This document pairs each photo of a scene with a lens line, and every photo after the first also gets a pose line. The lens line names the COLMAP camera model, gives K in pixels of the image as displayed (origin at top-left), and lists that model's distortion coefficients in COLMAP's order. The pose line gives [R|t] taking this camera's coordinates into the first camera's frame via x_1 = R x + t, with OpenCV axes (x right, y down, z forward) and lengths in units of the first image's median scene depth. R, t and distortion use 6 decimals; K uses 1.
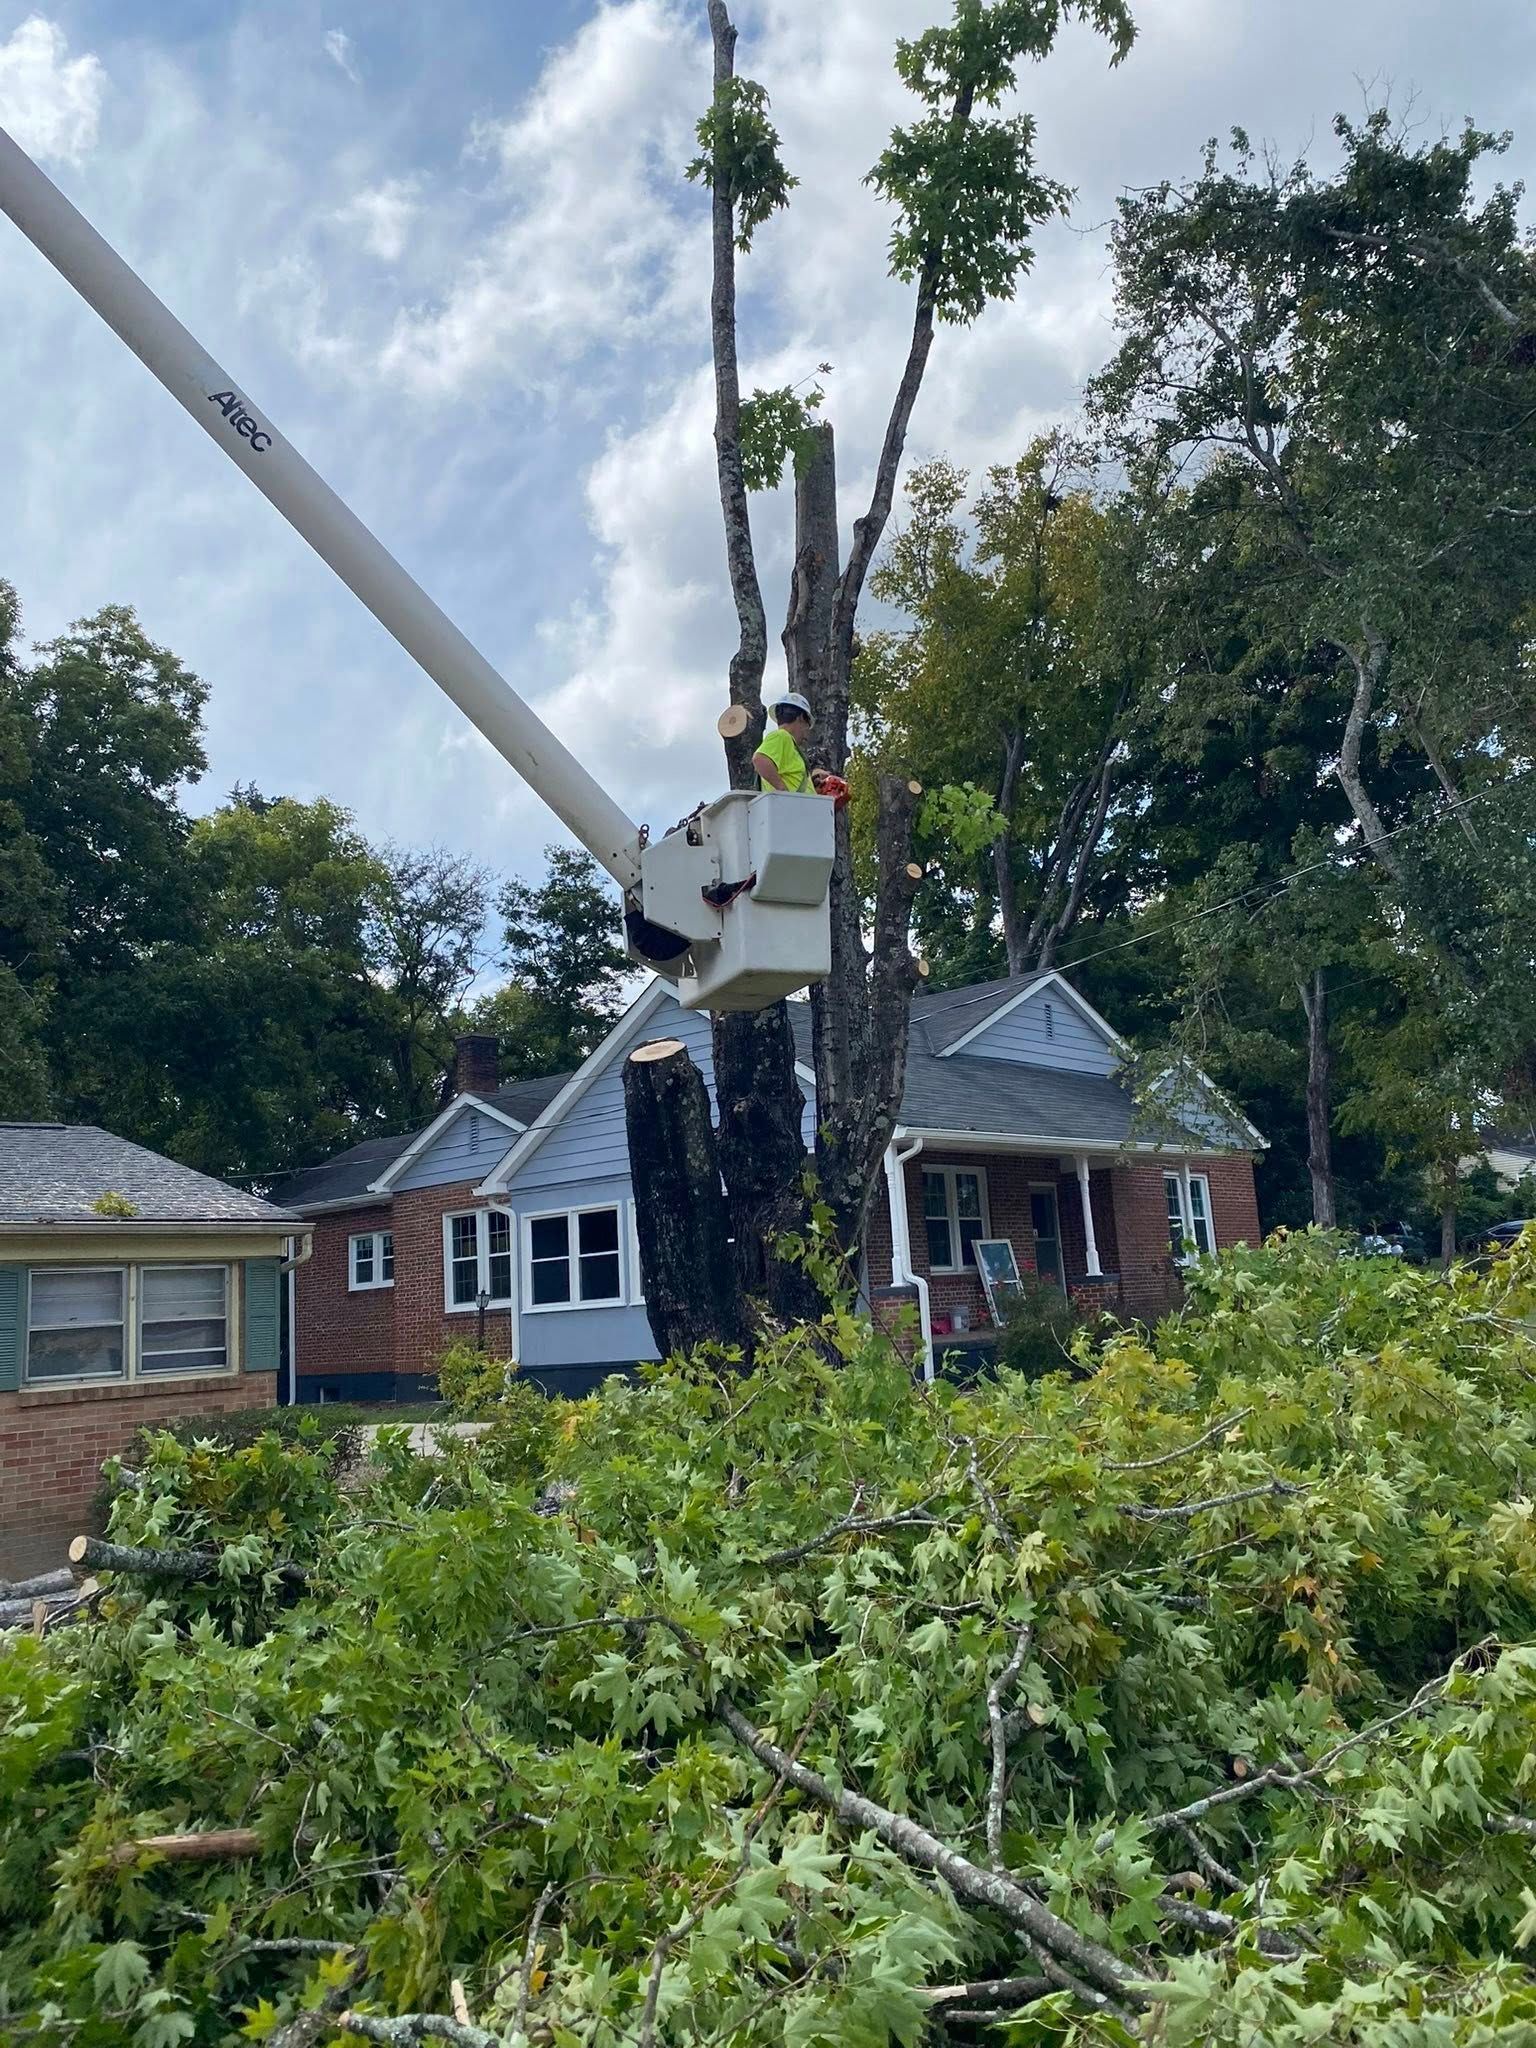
lens RADIAL K [[1518.7, 0, 766.9], [0, 1518.7, 981.7], [0, 0, 1]] dist [-0.007577, -0.000167]
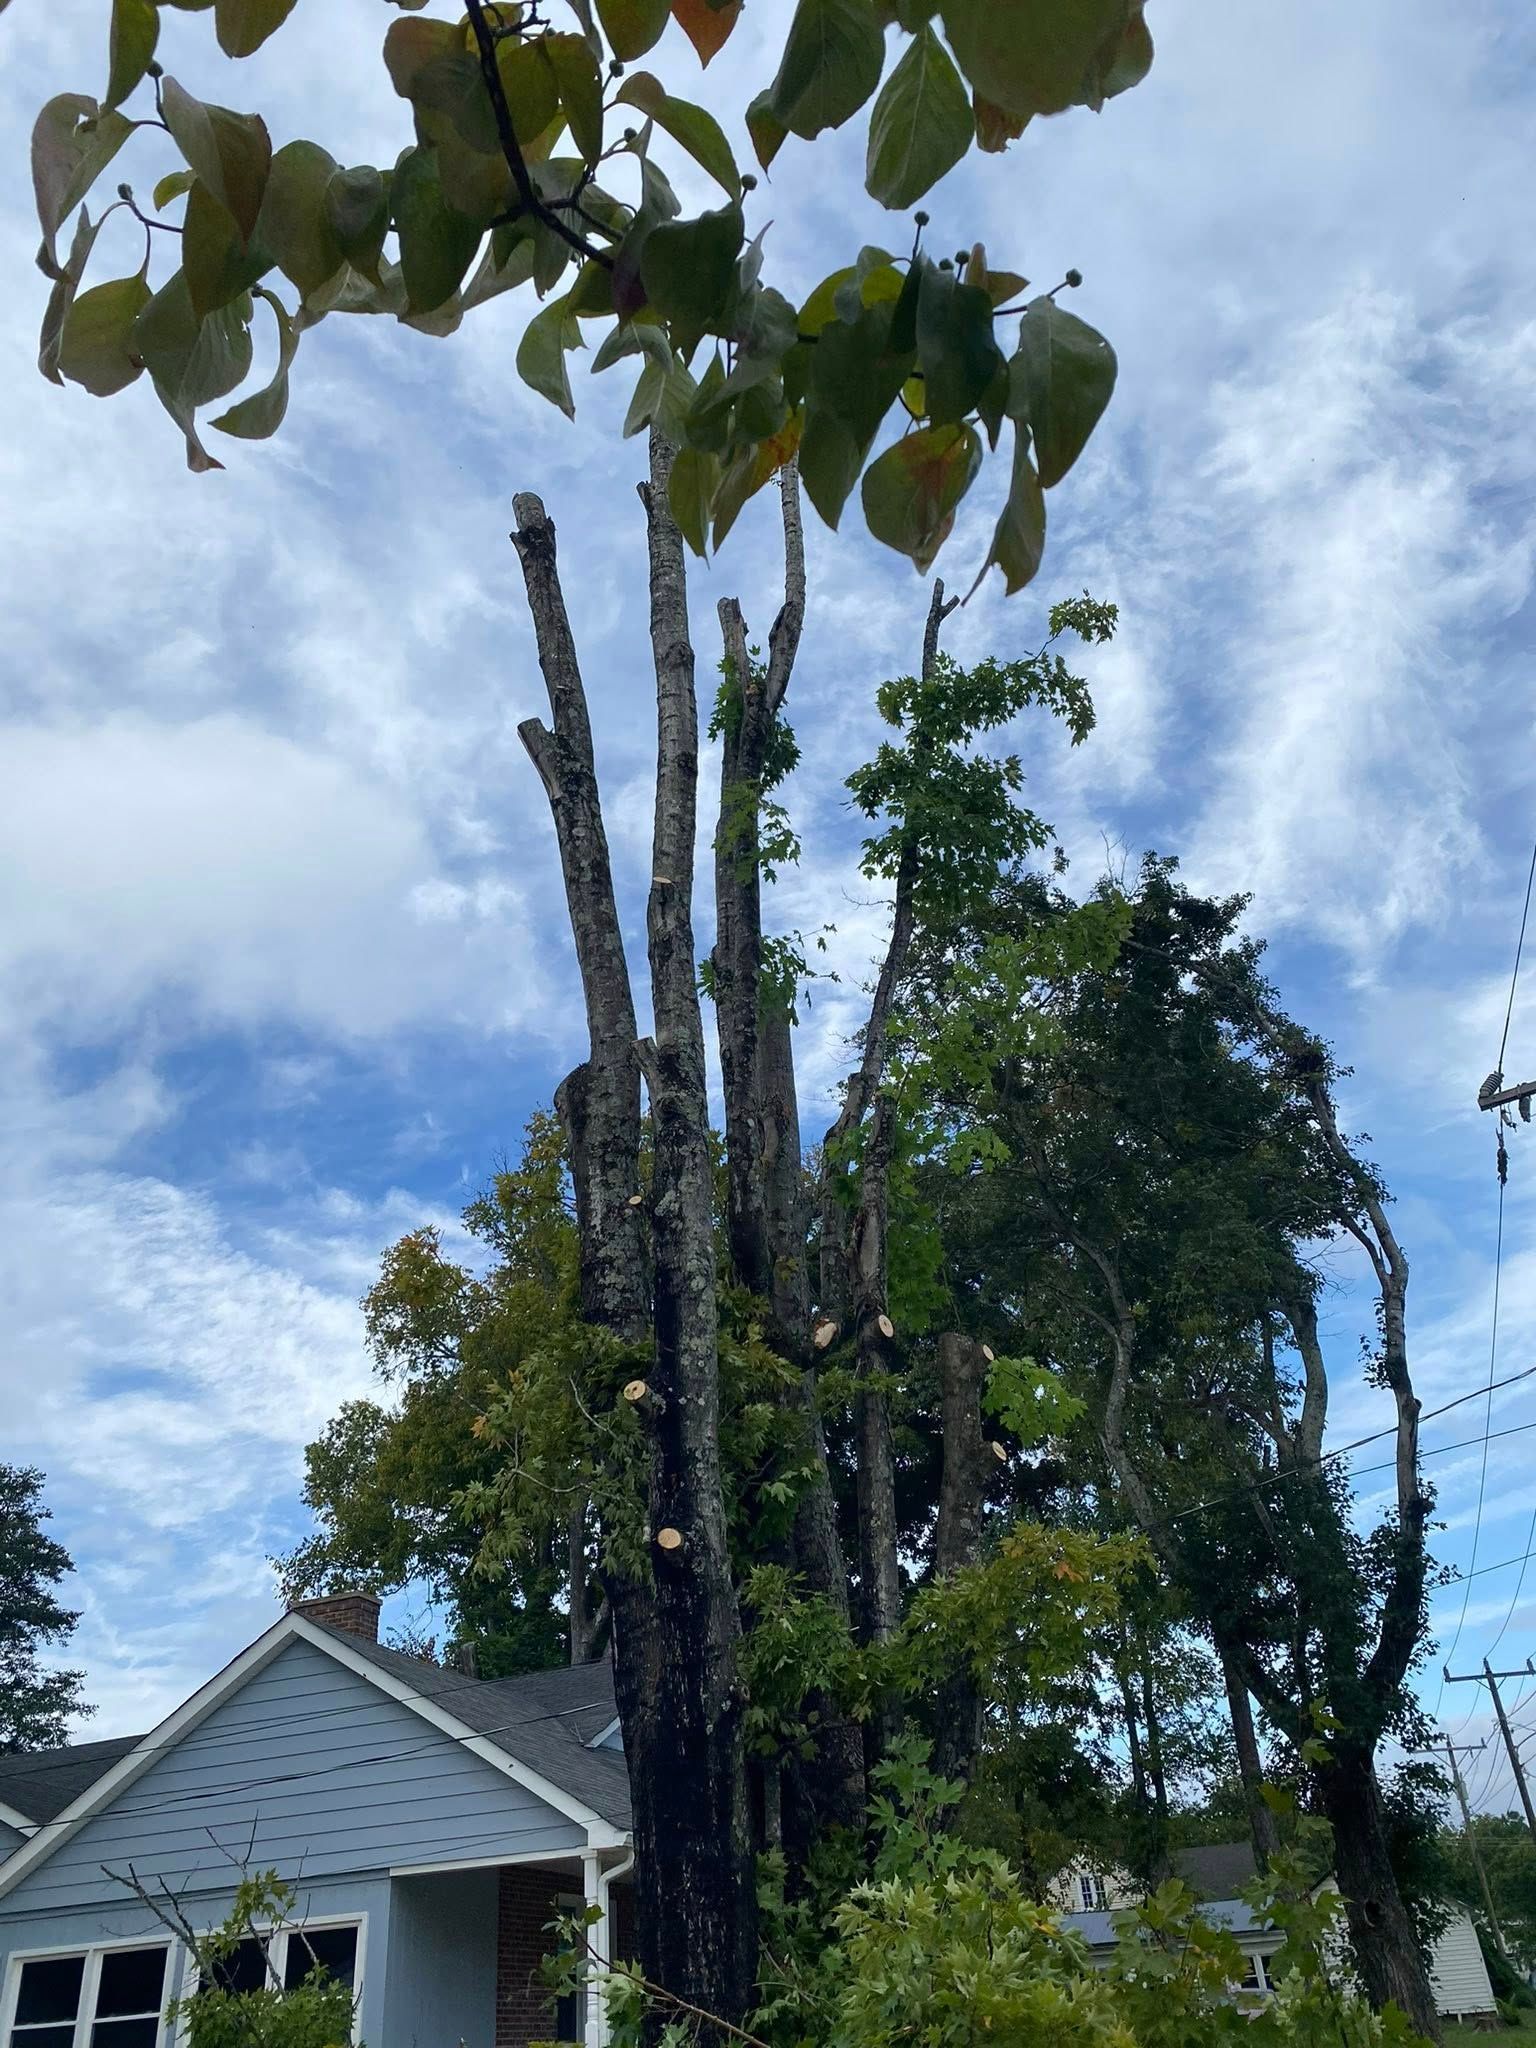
lens RADIAL K [[1518.7, 0, 766.9], [0, 1518.7, 981.7], [0, 0, 1]] dist [-0.007577, -0.000167]
pose [[0.933313, 0.210138, 0.291152, -0.140701], [-0.066912, 0.898446, -0.433957, 0.028727], [-0.352775, 0.385536, 0.852592, 0.095185]]
